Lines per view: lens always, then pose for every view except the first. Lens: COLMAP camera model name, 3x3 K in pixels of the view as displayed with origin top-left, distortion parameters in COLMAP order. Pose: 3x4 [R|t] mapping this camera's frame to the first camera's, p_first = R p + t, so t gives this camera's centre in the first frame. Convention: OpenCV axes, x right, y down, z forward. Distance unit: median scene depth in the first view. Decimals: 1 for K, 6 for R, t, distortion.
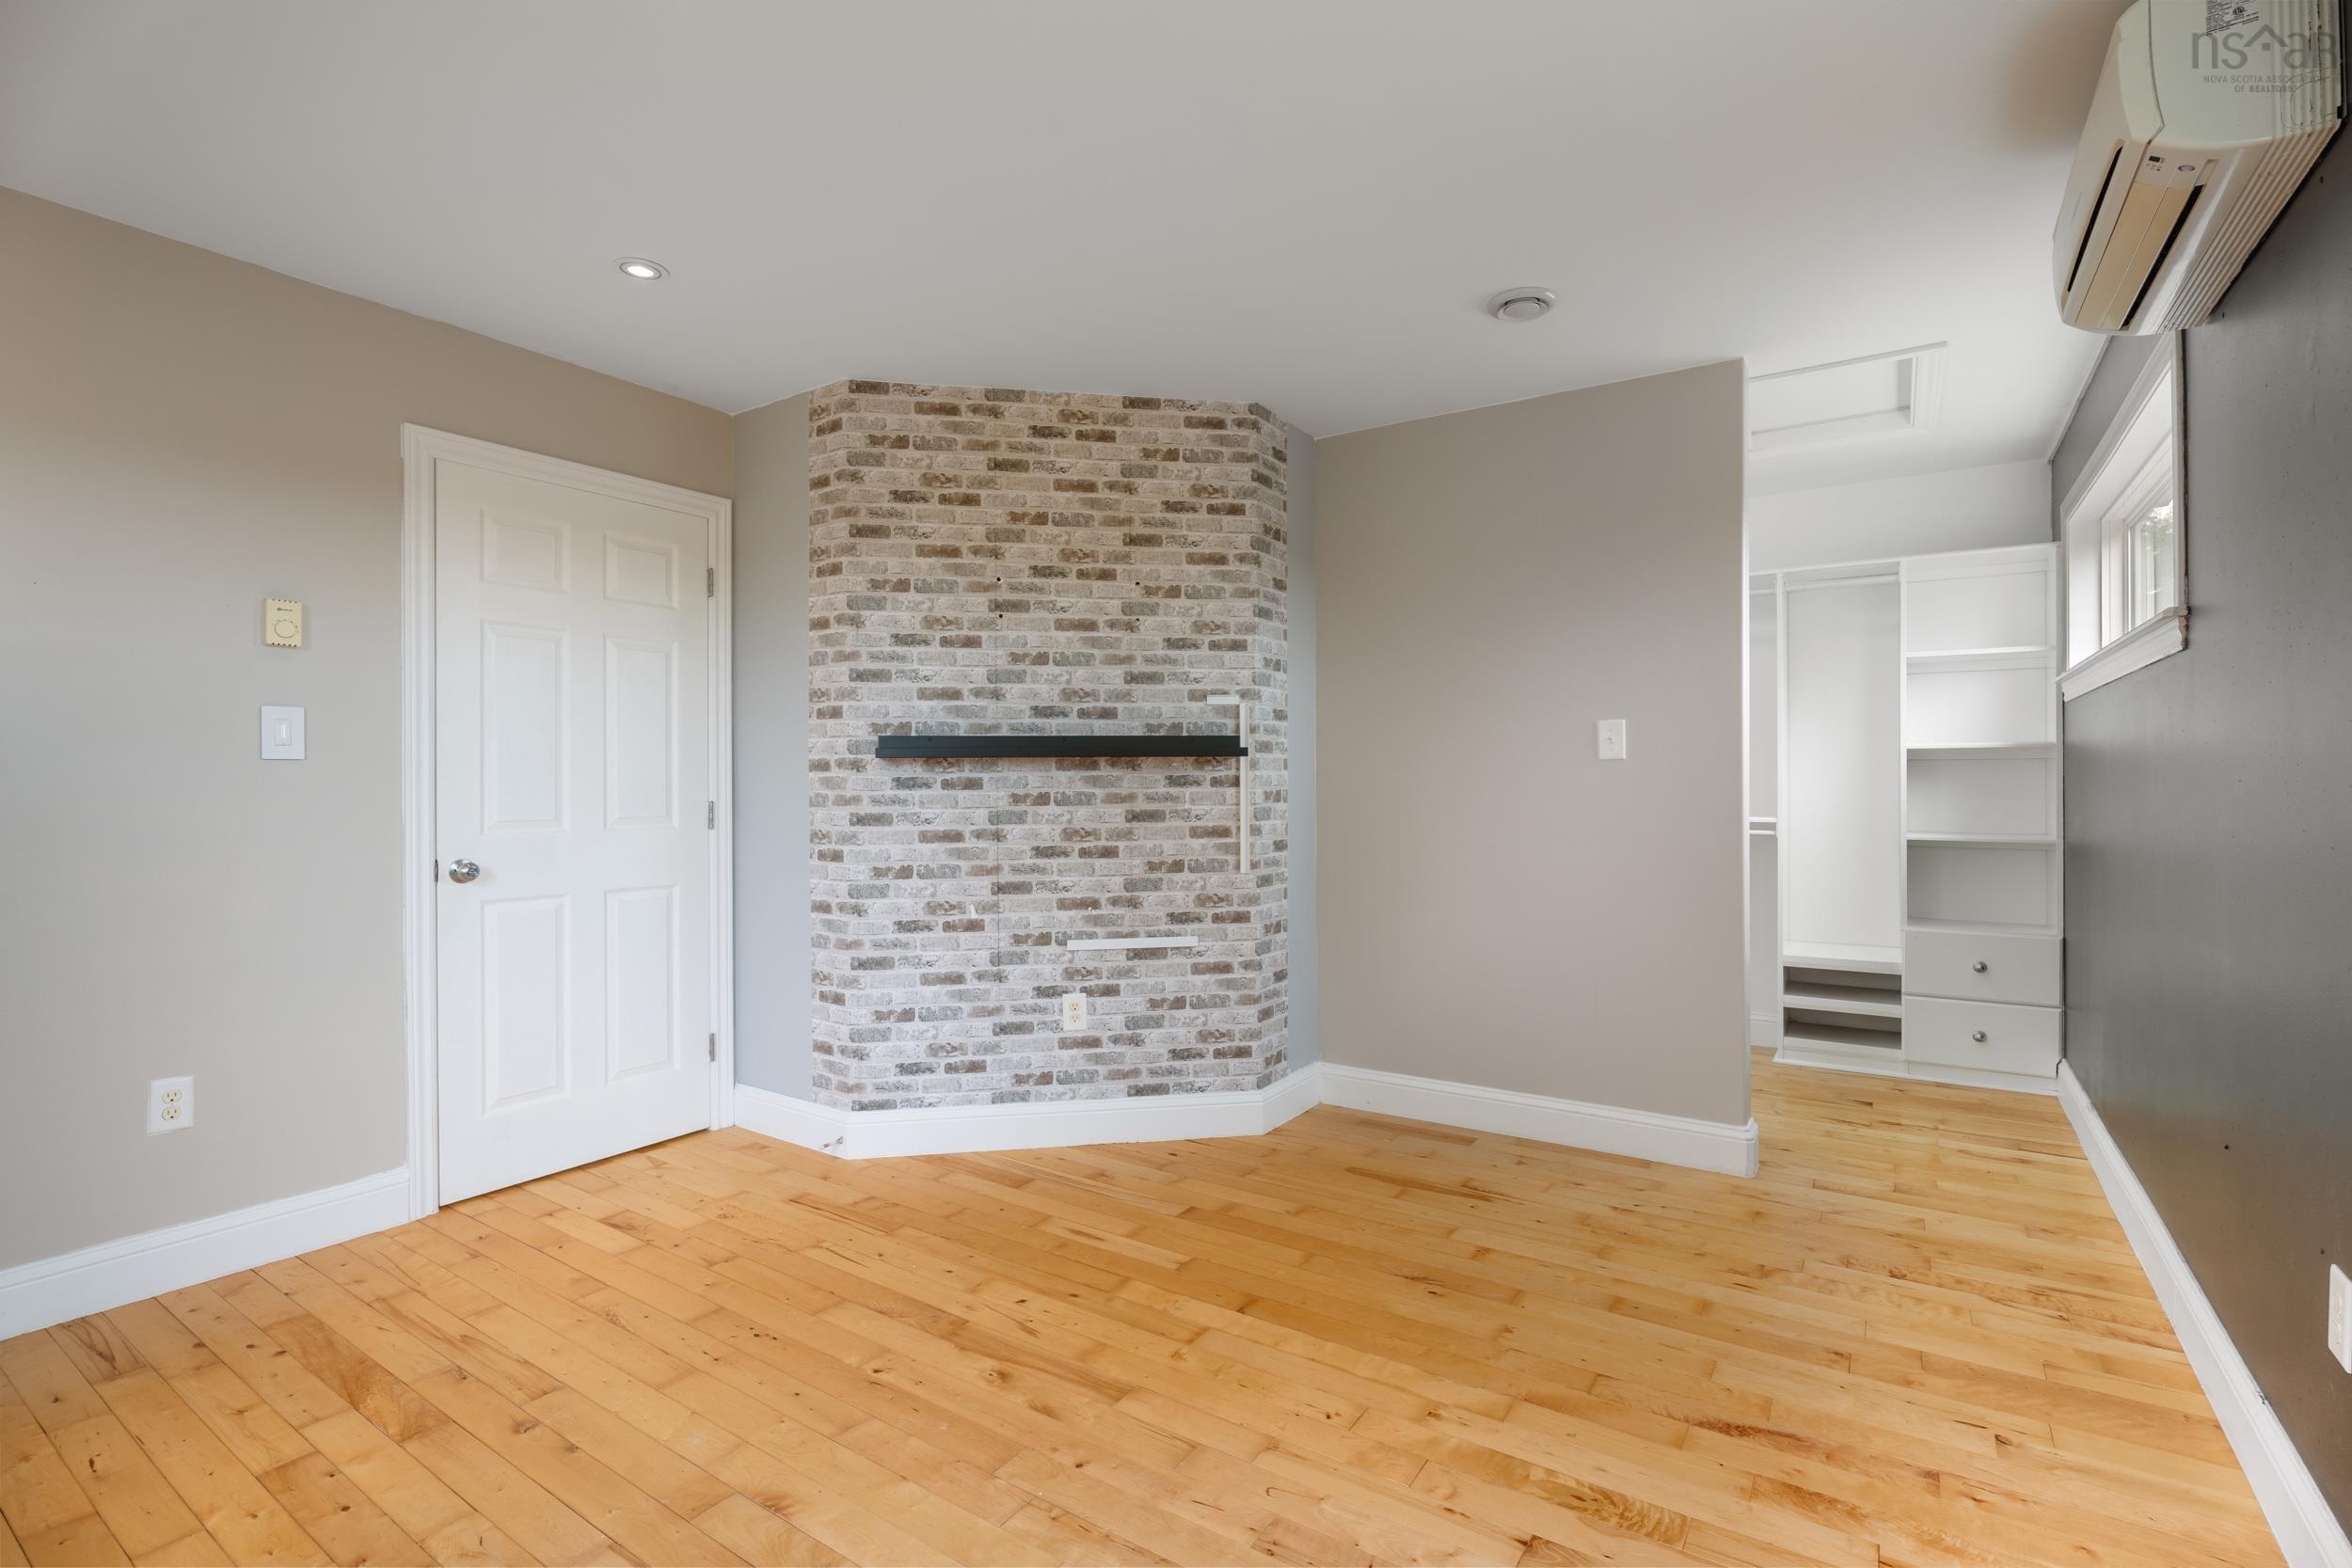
lens RADIAL K [[1063.5, 0, 1173.6], [0, 1063.5, 793.0], [0, 0, 1]] dist [-0.012228, -0.001360]
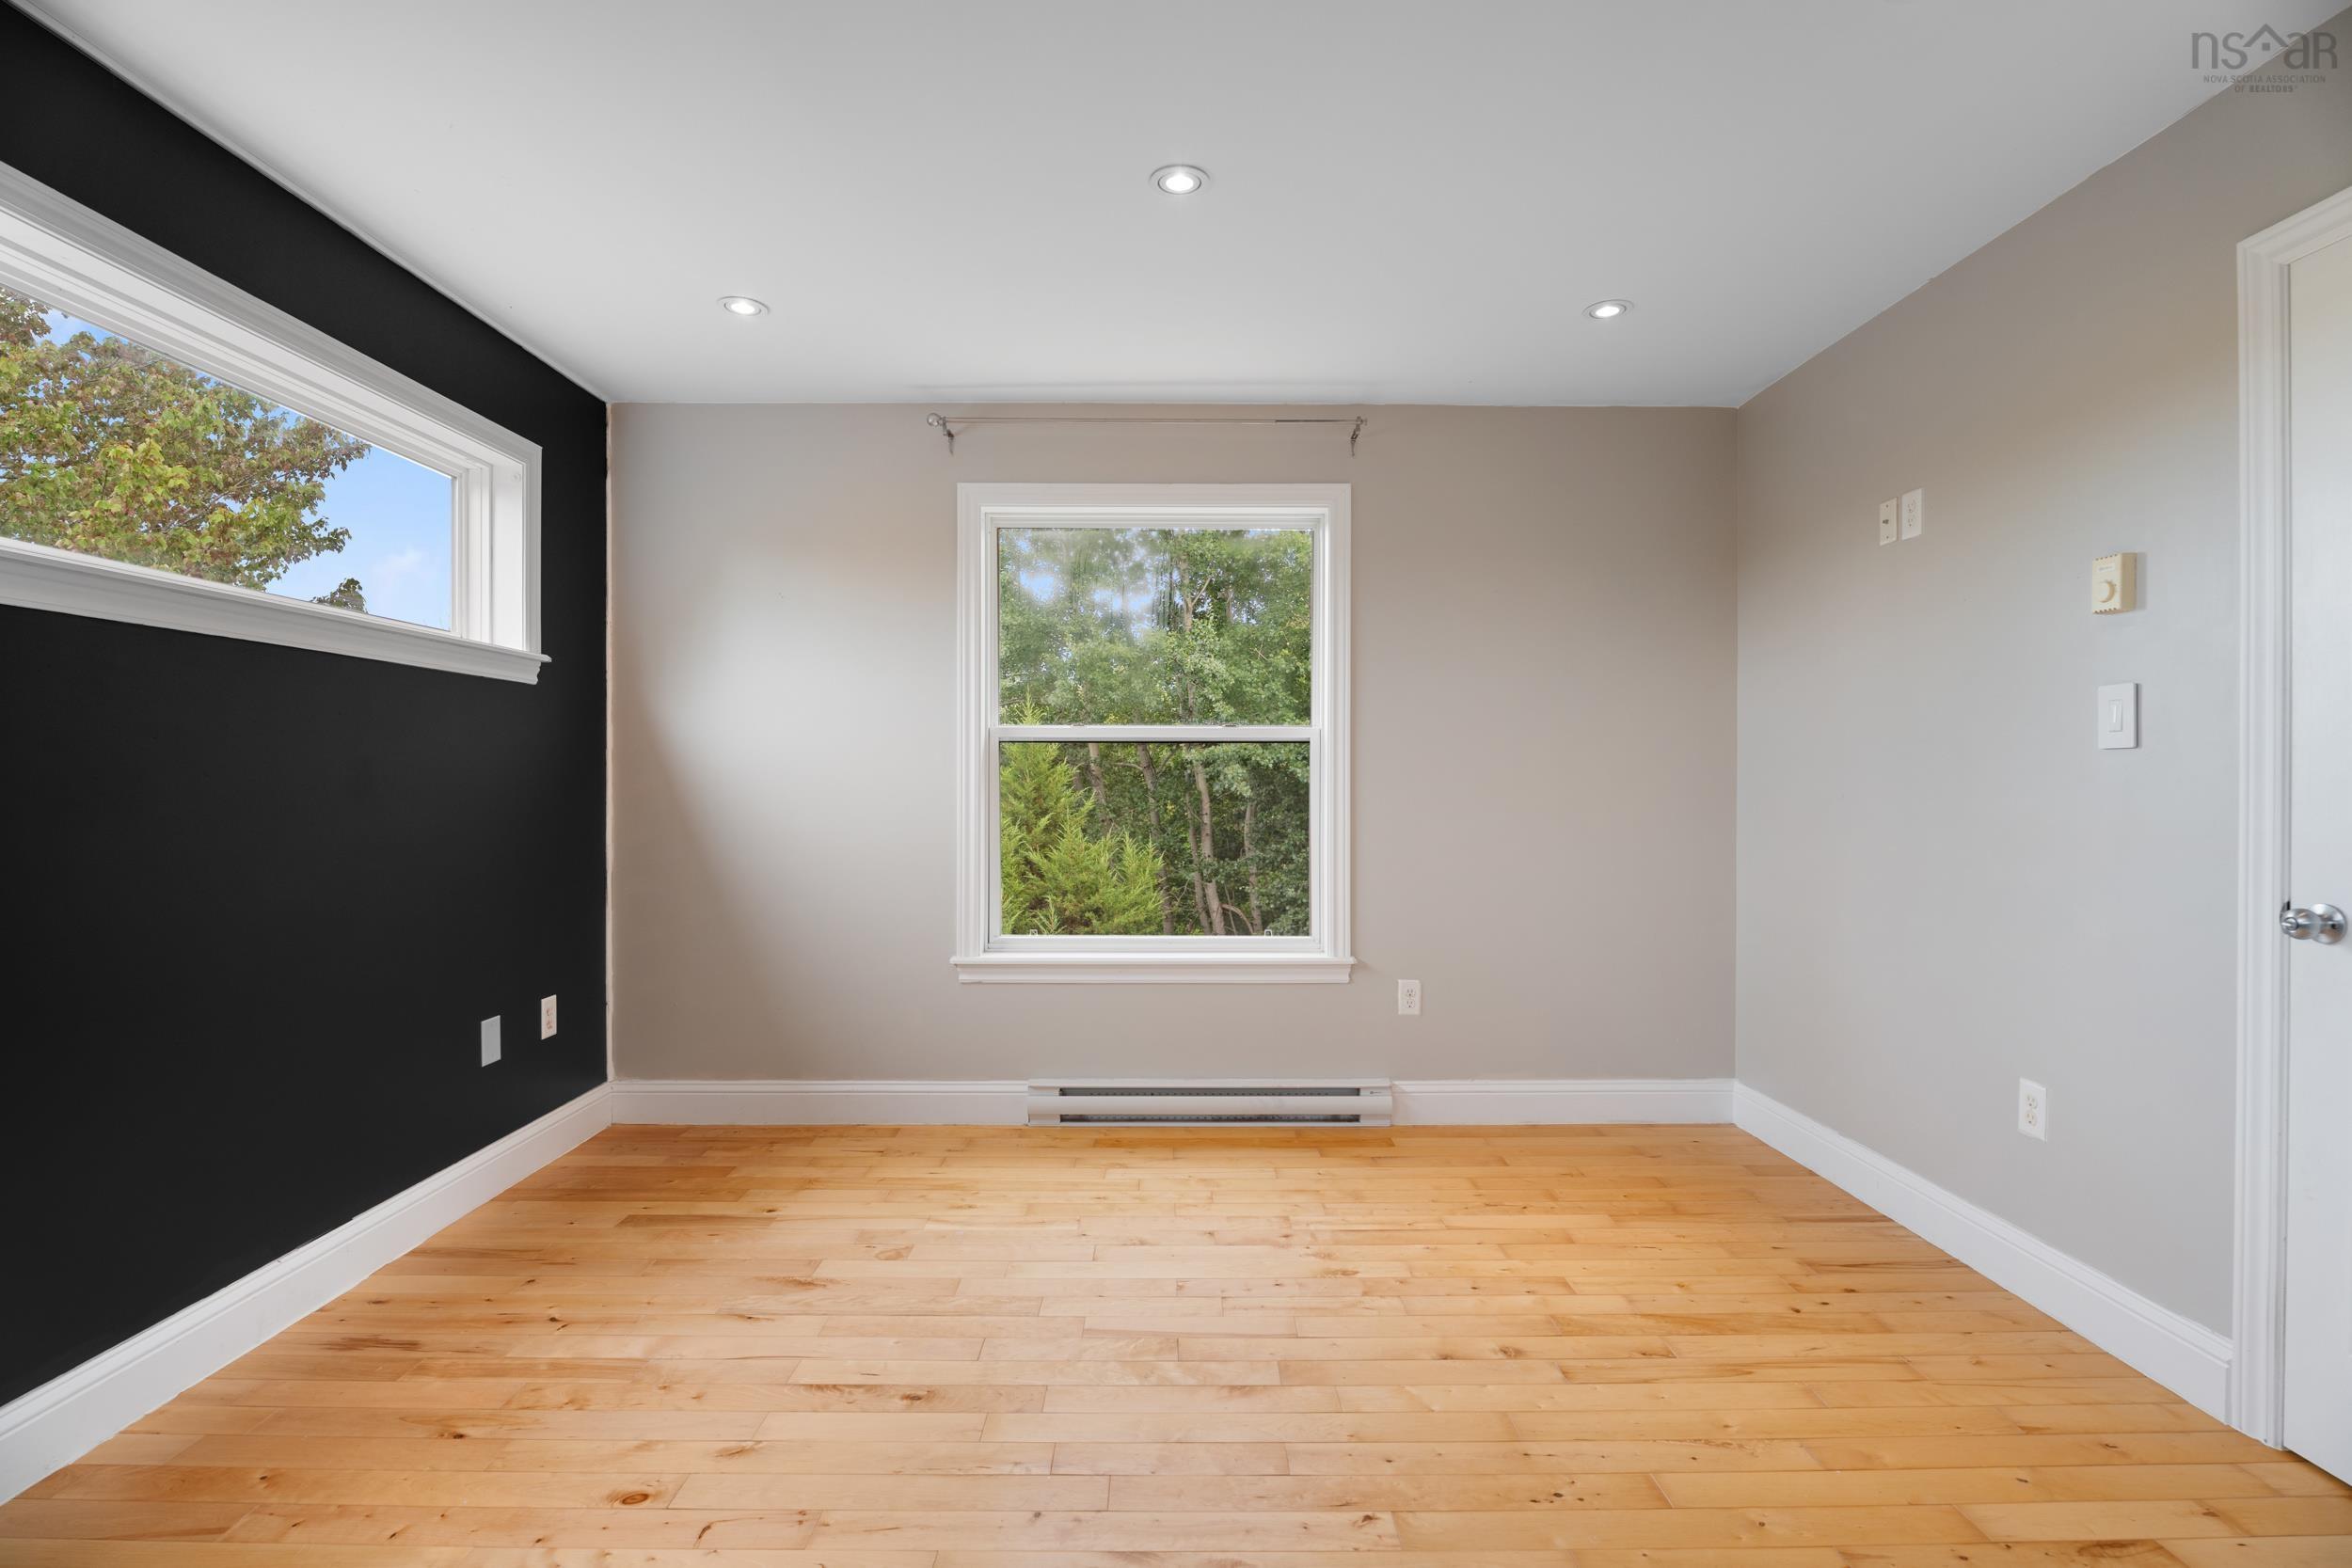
lens RADIAL K [[1063.5, 0, 1171.8], [0, 1063.5, 769.9], [0, 0, 1]] dist [-0.012228, -0.001360]
pose [[-0.827475, -0.006867, -0.561461, 0.248045], [-0.007107, 0.999973, -0.001755, -0.007831], [0.561458, 0.002538, -0.827501, 1.363394]]
